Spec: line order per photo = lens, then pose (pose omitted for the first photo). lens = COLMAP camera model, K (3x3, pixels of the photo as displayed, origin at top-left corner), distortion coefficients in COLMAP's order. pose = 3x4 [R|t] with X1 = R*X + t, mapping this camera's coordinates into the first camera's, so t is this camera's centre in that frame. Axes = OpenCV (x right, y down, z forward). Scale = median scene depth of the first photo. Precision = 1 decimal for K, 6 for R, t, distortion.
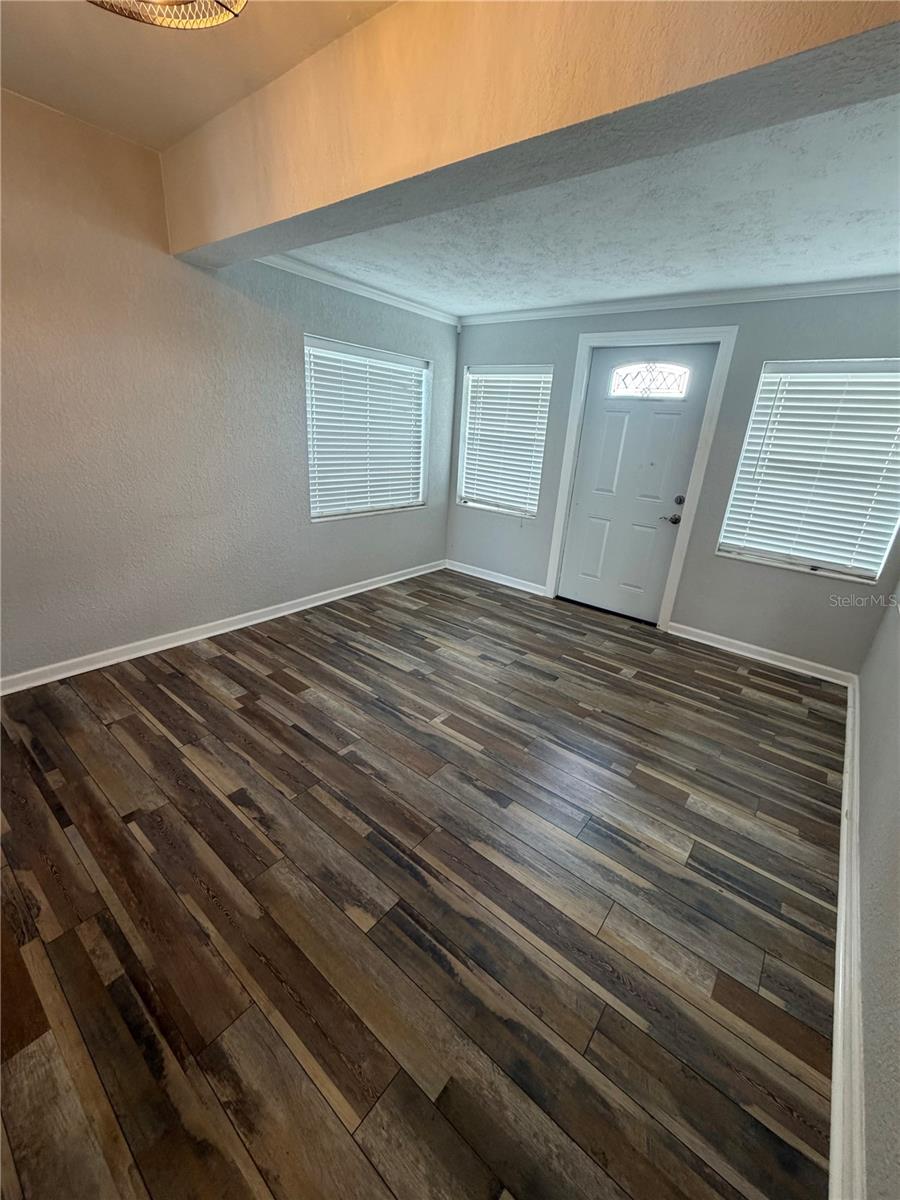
lens RADIAL K [[478.1, 0, 450.9], [0, 478.1, 591.5], [0, 0, 1]] dist [-0.000623, 0.000320]
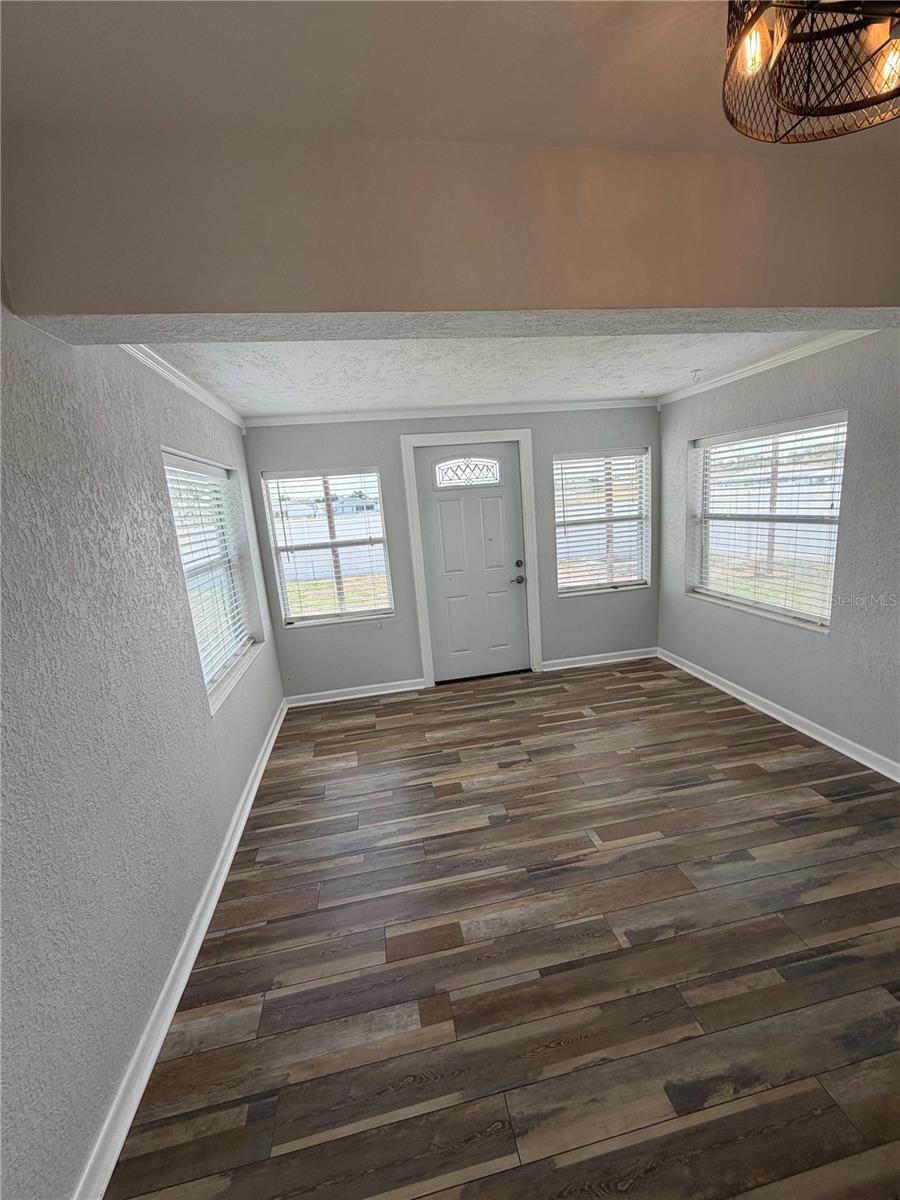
lens RADIAL K [[478.1, 0, 450.9], [0, 478.1, 591.5], [0, 0, 1]] dist [-0.000623, 0.000320]
pose [[0.649714, -0.253766, 0.716572, -0.571212], [0.362026, 0.932166, 0.001868, -0.213779], [-0.668438, 0.258204, 0.697511, 0.335154]]
